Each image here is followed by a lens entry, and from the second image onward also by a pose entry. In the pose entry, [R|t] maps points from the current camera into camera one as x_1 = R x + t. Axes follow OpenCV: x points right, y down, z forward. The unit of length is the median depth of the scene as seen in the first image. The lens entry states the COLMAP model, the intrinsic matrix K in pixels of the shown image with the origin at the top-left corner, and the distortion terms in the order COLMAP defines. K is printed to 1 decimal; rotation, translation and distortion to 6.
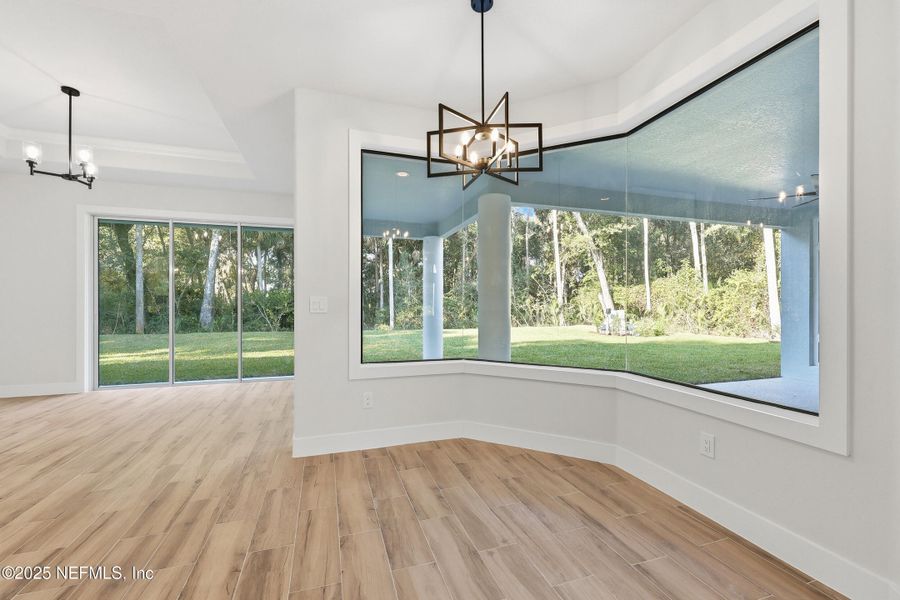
lens RADIAL K [[372.9, 0, 446.0], [0, 372.9, 302.1], [0, 0, 1]] dist [0.001129, 0.000321]
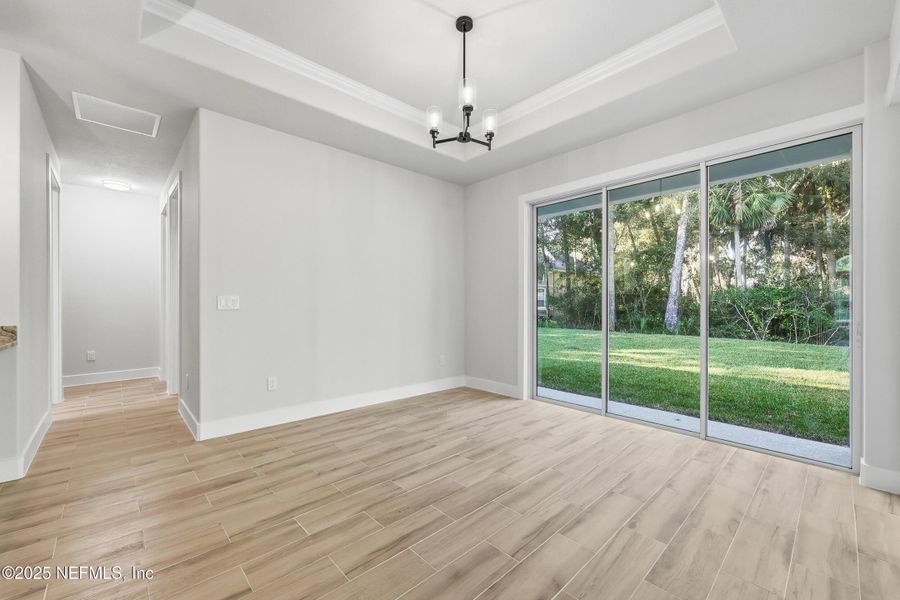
lens RADIAL K [[372.9, 0, 446.0], [0, 372.9, 302.1], [0, 0, 1]] dist [0.001129, 0.000321]
pose [[0.430609, 0.000746, -0.902538, -0.056185], [0.000743, 0.999999, 0.001181, 0.000735], [0.902538, -0.001179, 0.430608, 0.108207]]
